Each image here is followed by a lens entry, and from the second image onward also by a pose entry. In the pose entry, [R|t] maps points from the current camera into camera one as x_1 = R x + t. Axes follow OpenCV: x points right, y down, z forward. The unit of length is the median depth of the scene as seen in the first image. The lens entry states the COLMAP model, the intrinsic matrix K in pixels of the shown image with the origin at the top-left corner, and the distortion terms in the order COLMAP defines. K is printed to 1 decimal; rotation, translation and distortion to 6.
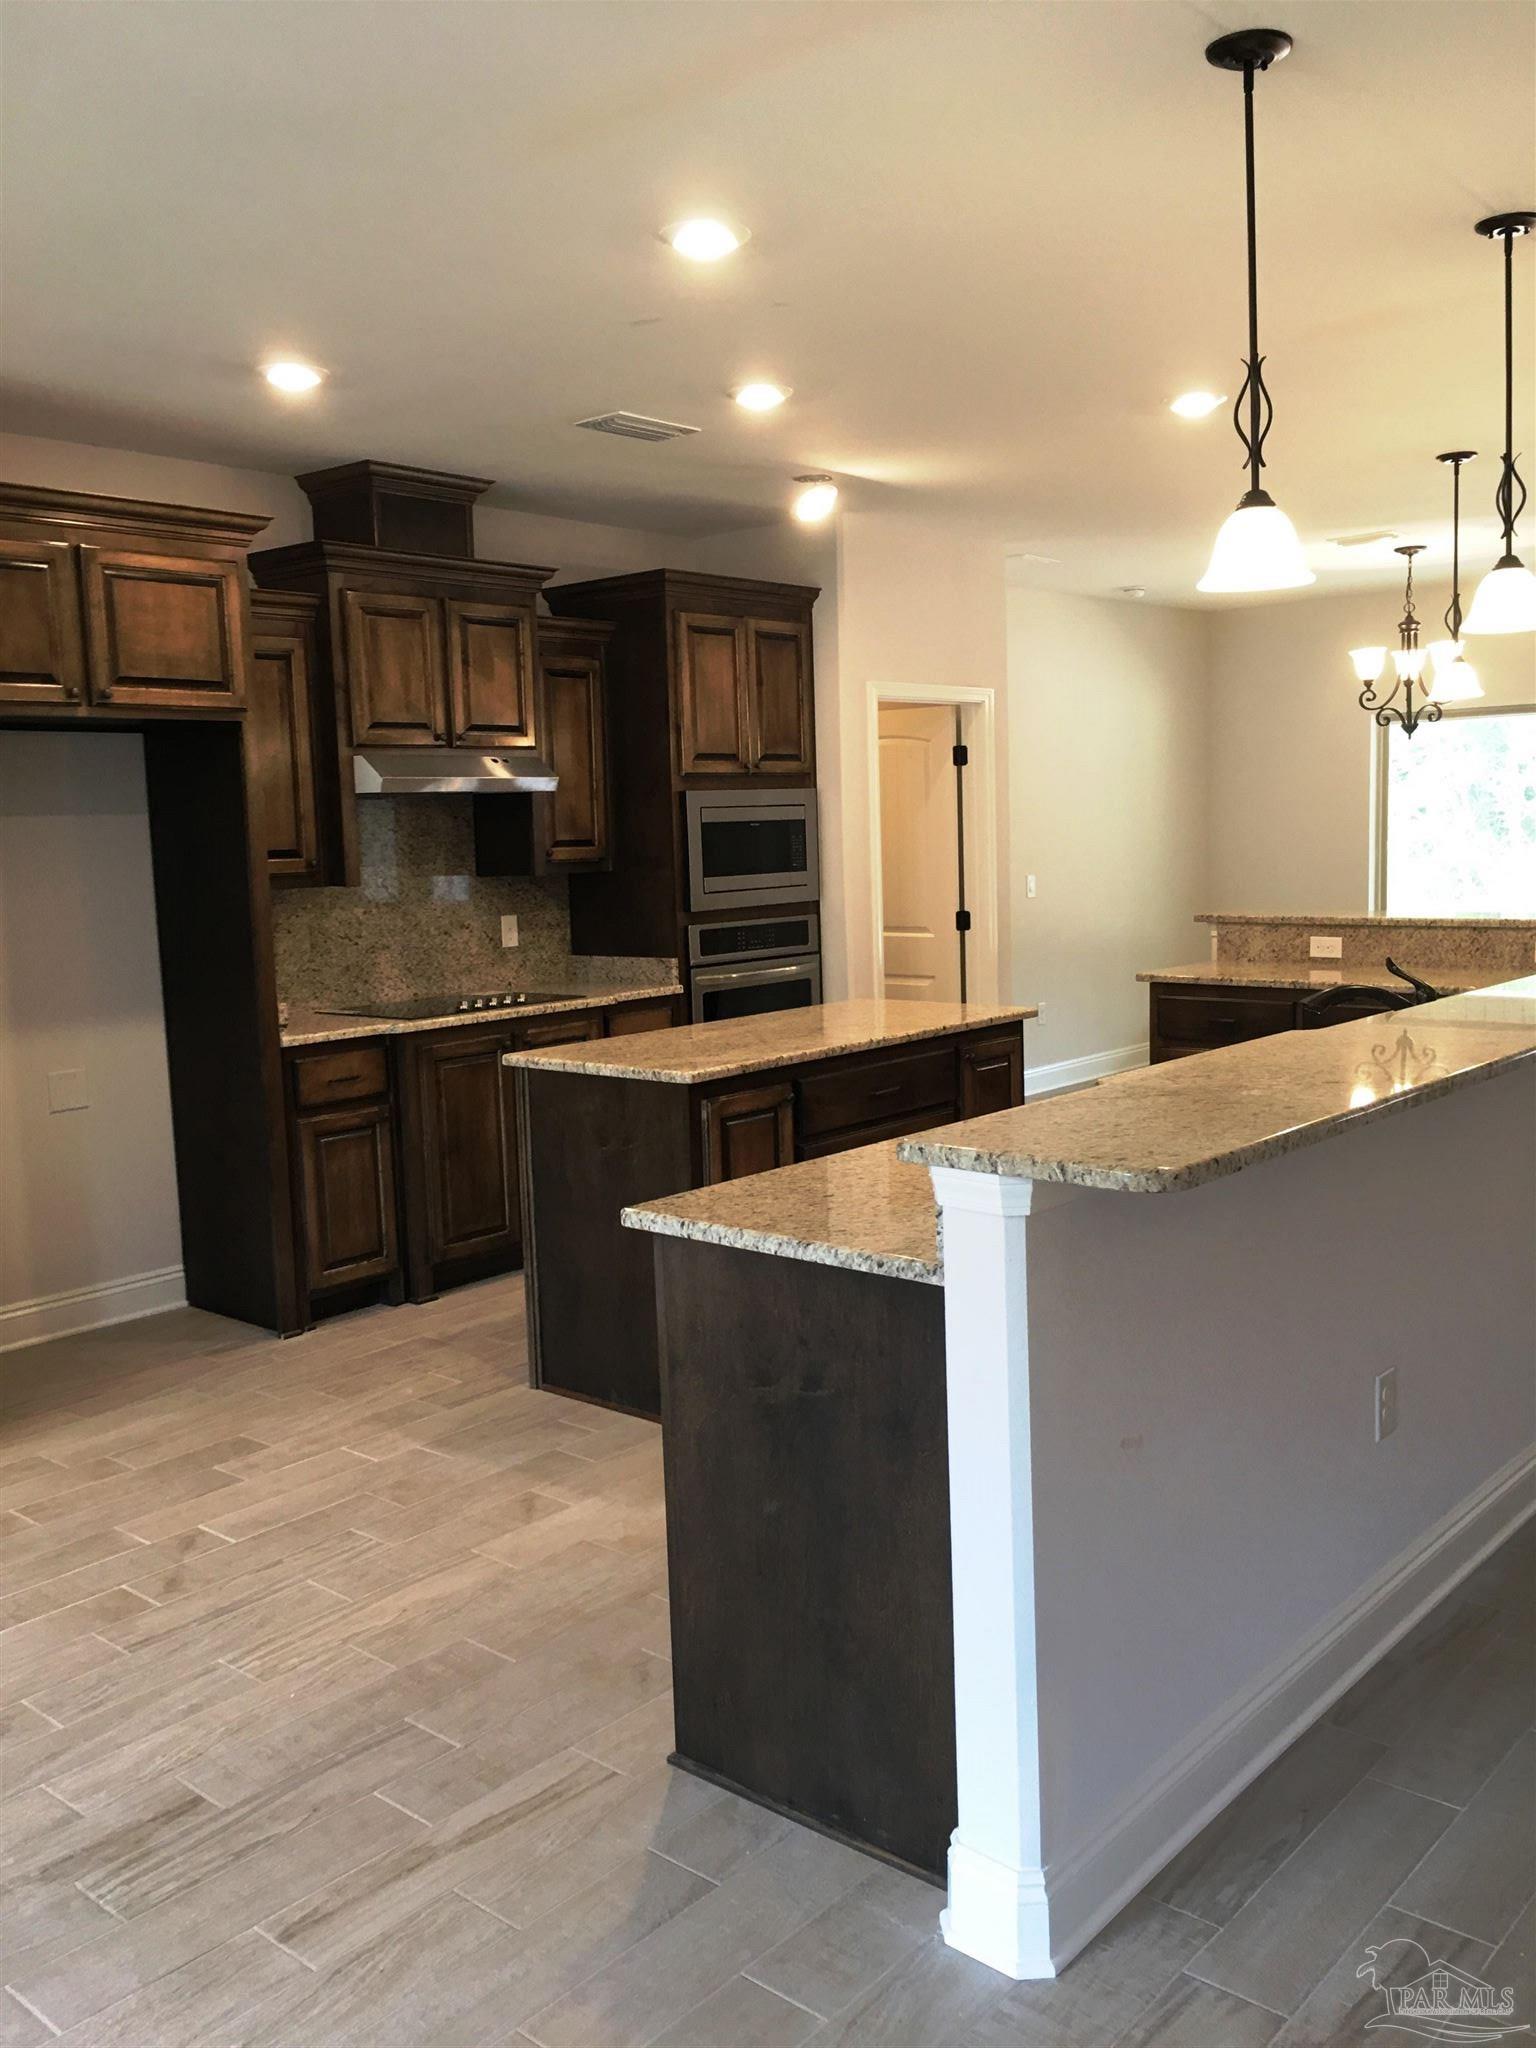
lens RADIAL K [[1737.4, 0, 760.9], [0, 1737.4, 1005.8], [0, 0, 1]] dist [0.060751, -0.061016]
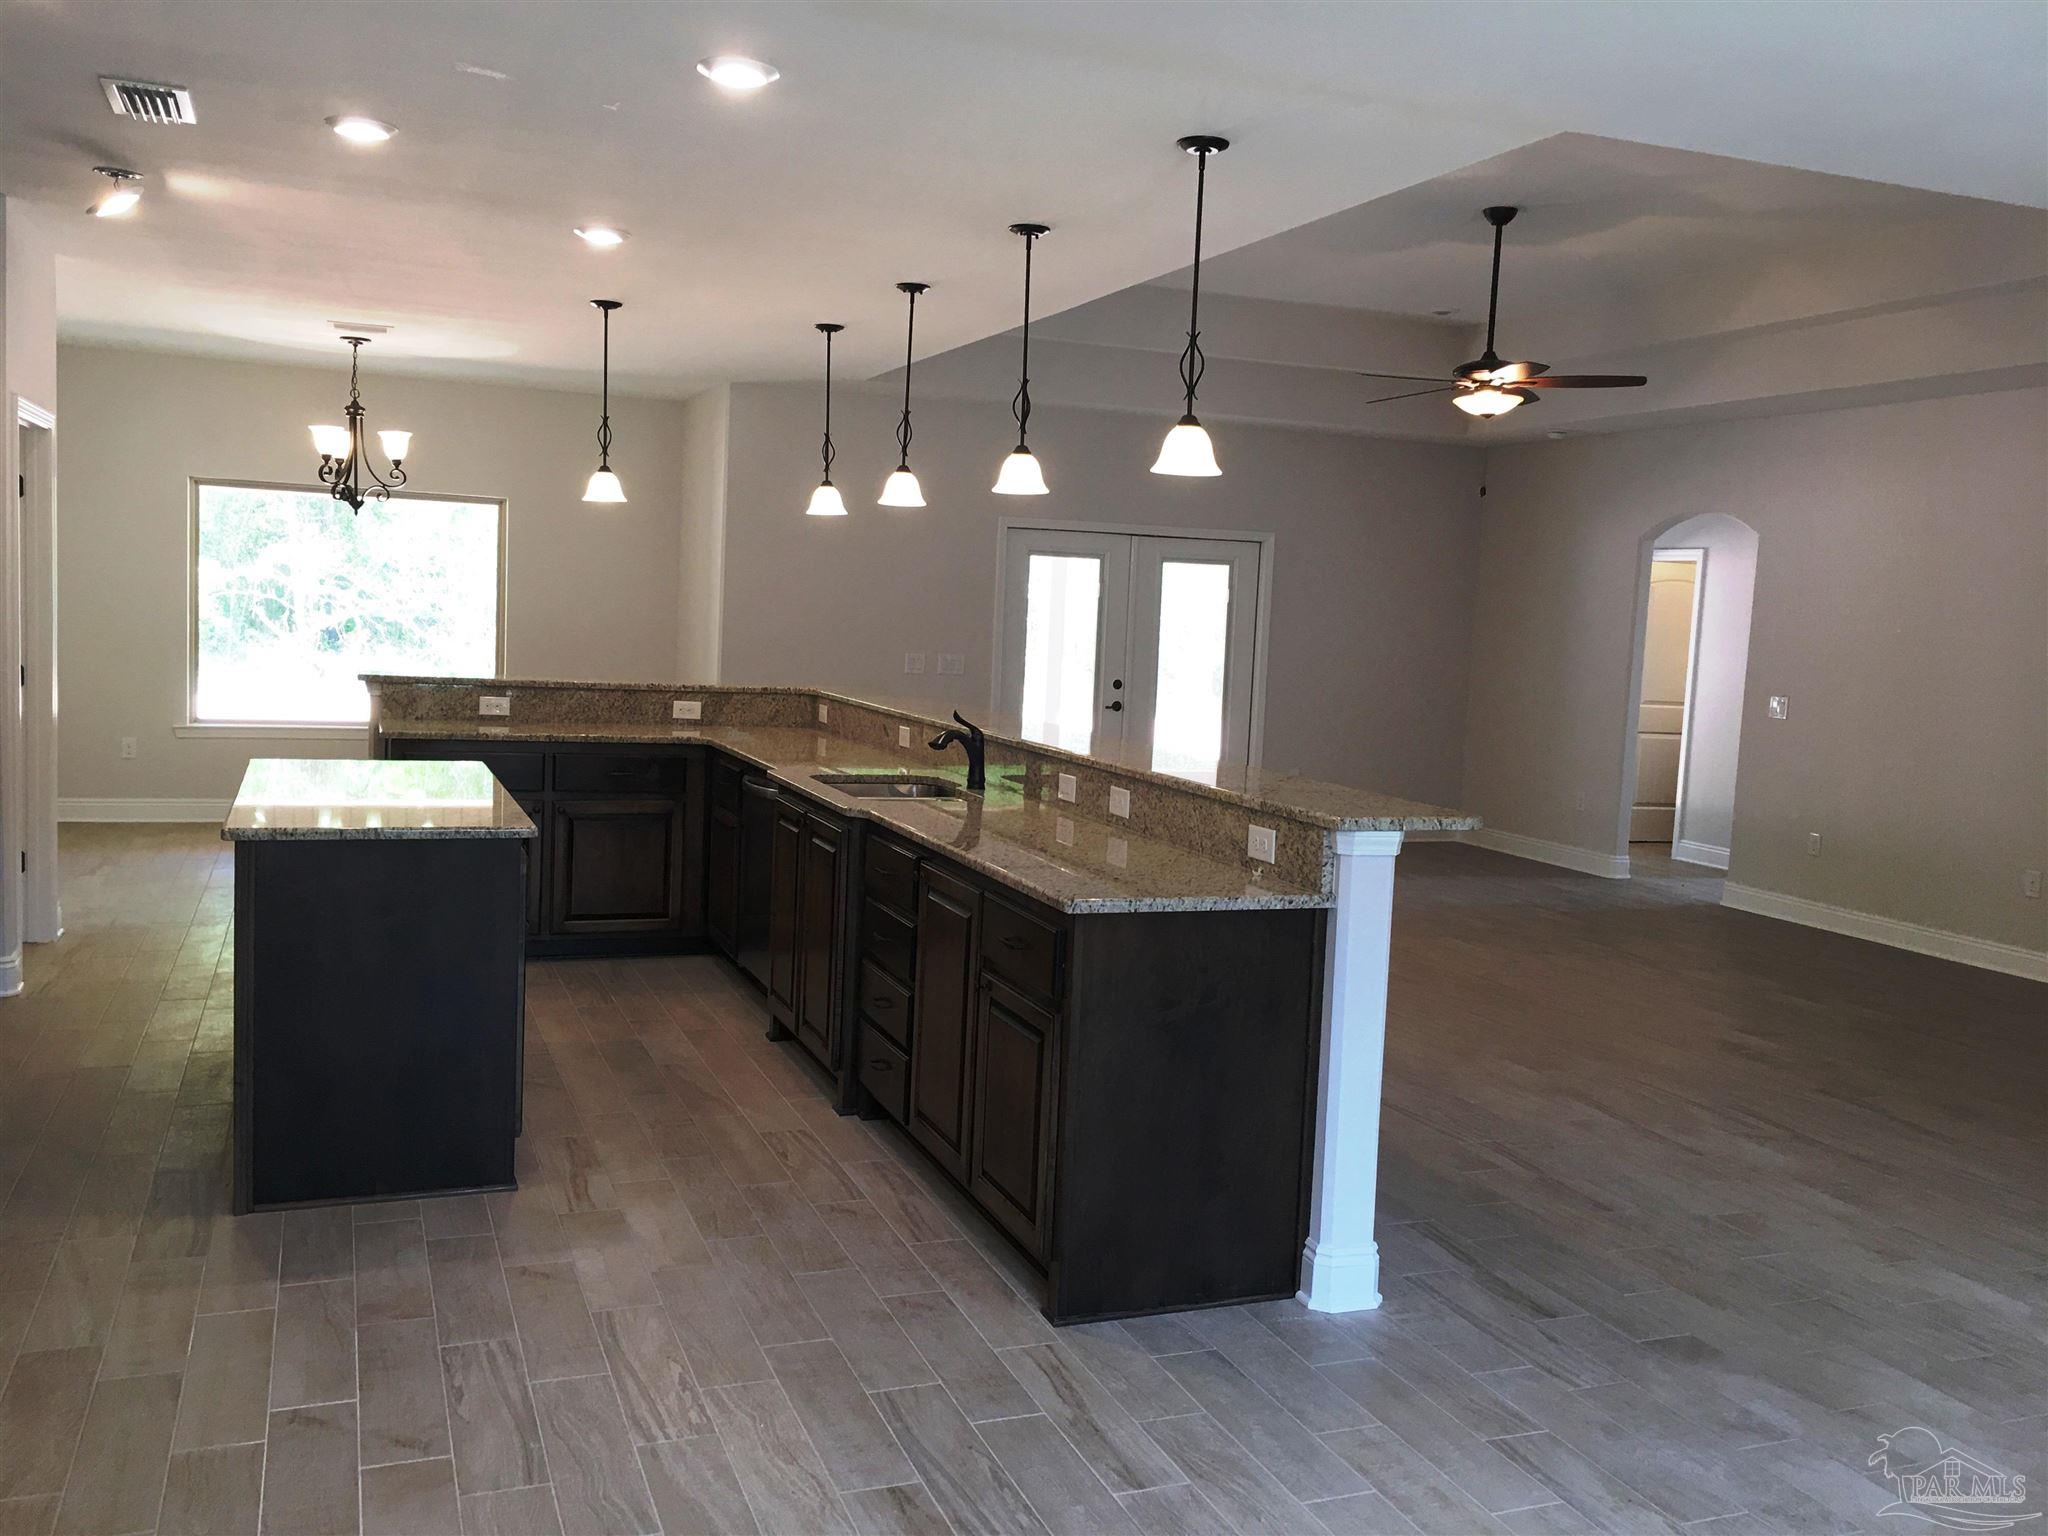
lens RADIAL K [[1737.4, 0, 1032.0], [0, 1737.4, 756.1], [0, 0, 1]] dist [0.060751, -0.061016]
pose [[0.453573, -0.025865, 0.890844, -0.562436], [0.033275, 0.999373, 0.012074, -0.003573], [-0.890598, 0.024166, 0.454149, 0.195077]]
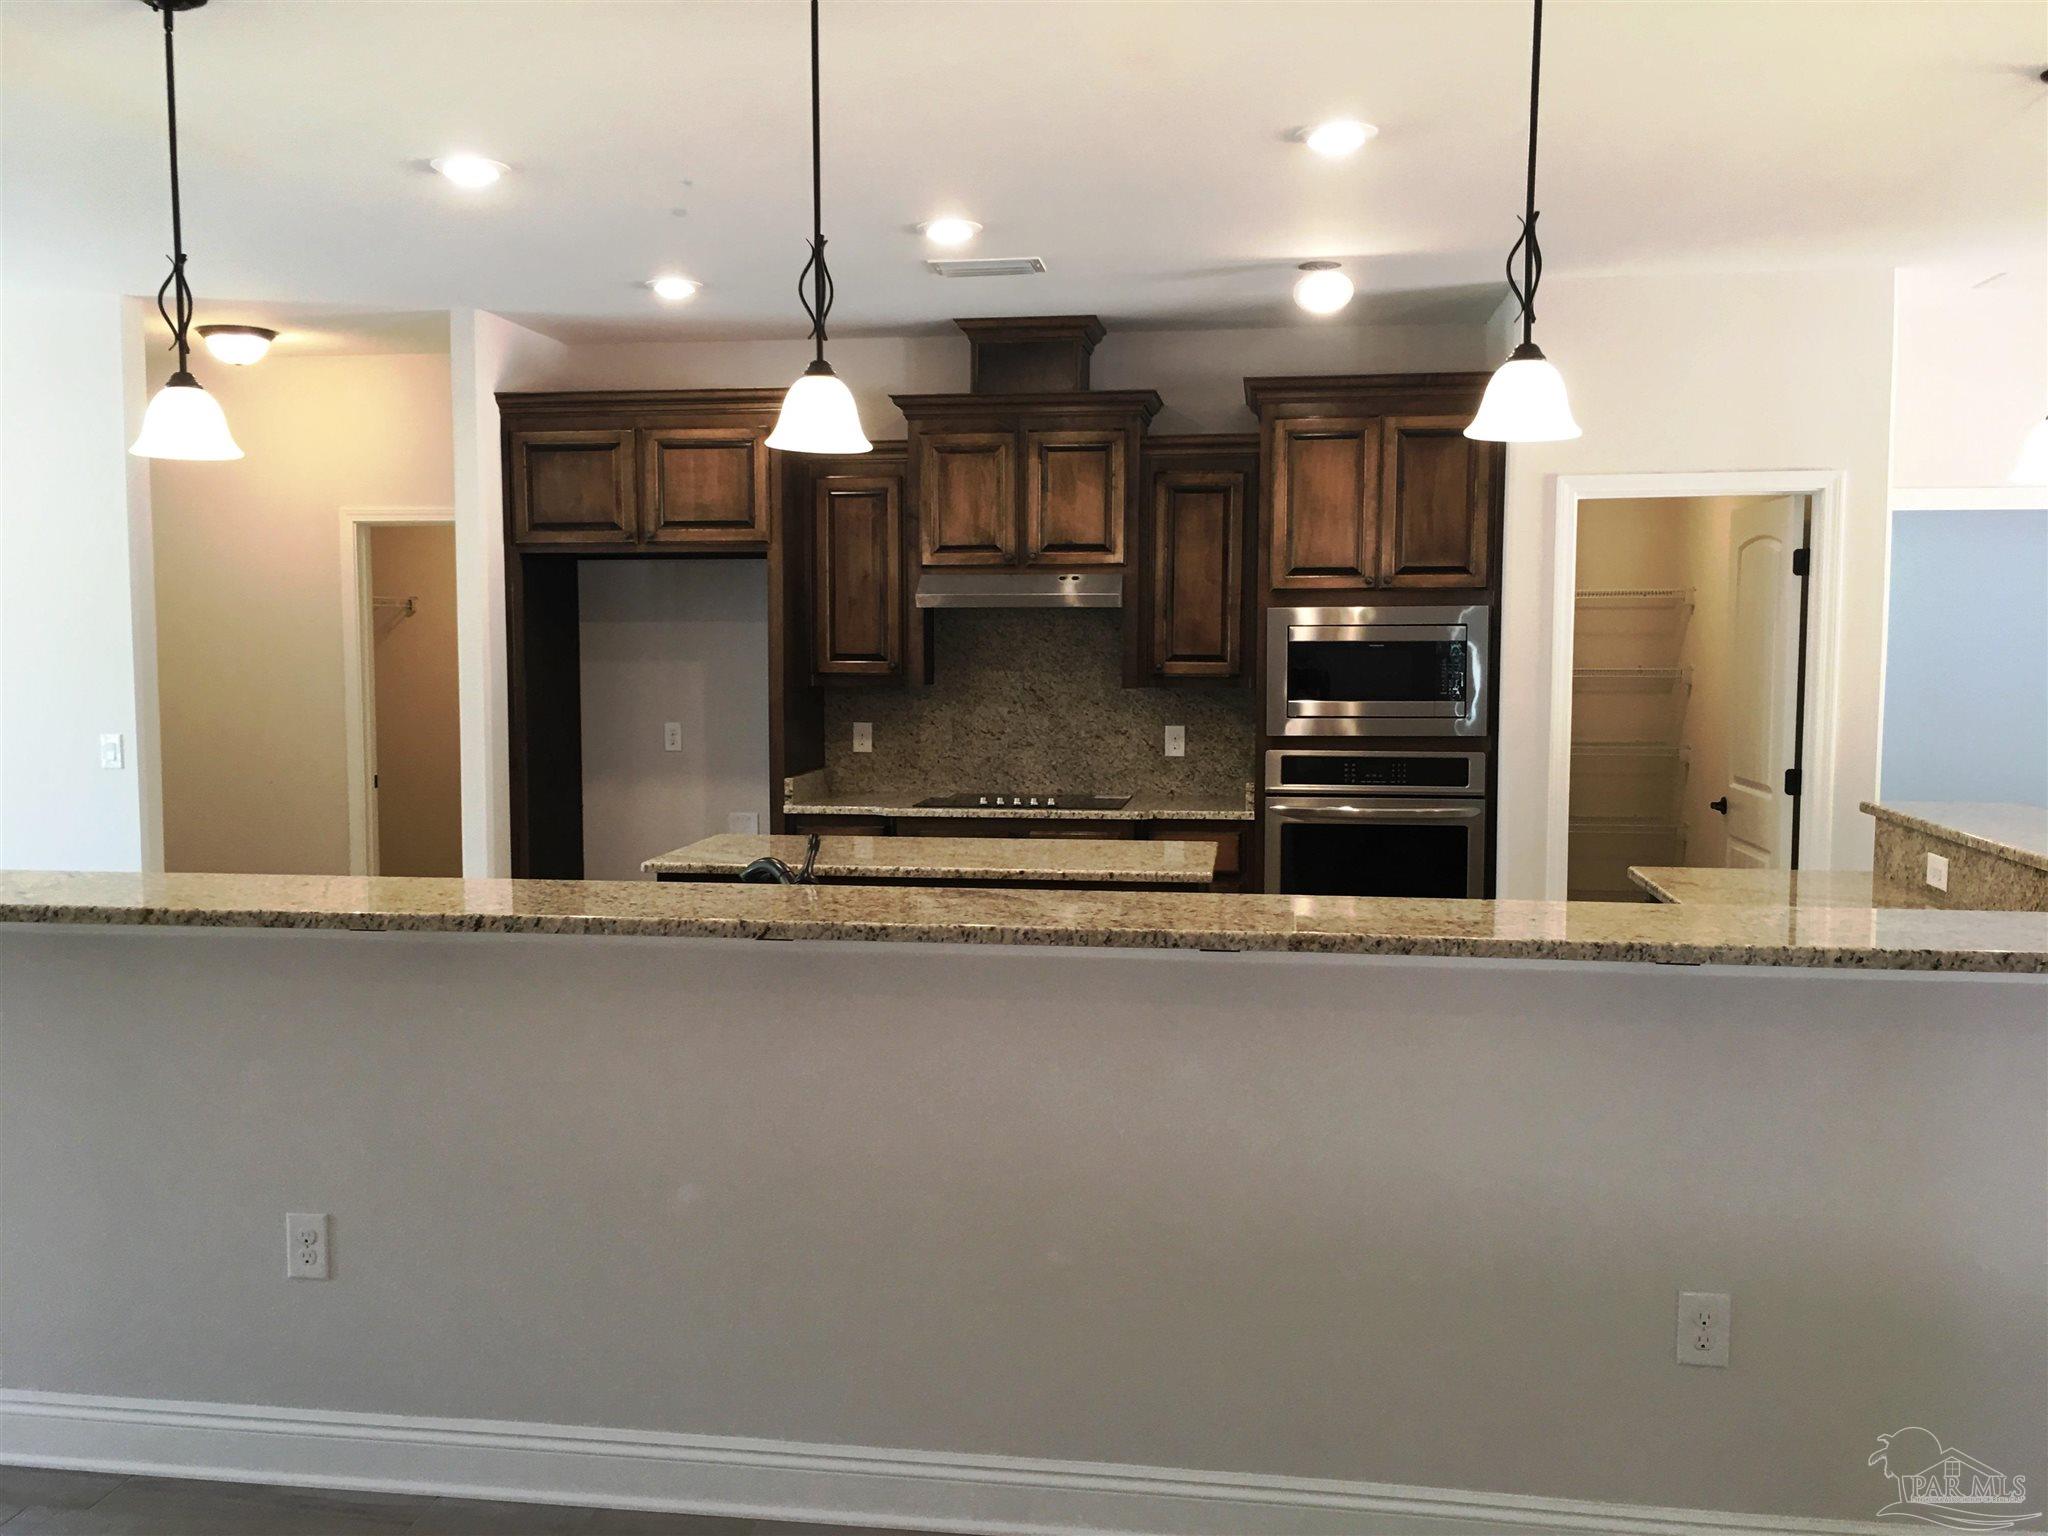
lens RADIAL K [[1737.4, 0, 1019.2], [0, 1737.4, 760.3], [0, 0, 1]] dist [0.060751, -0.061016]
pose [[0.543099, 0.091371, -0.834682, 0.726106], [-0.104276, 0.993706, 0.040930, -0.070108], [0.833169, 0.064809, 0.549209, 0.396699]]
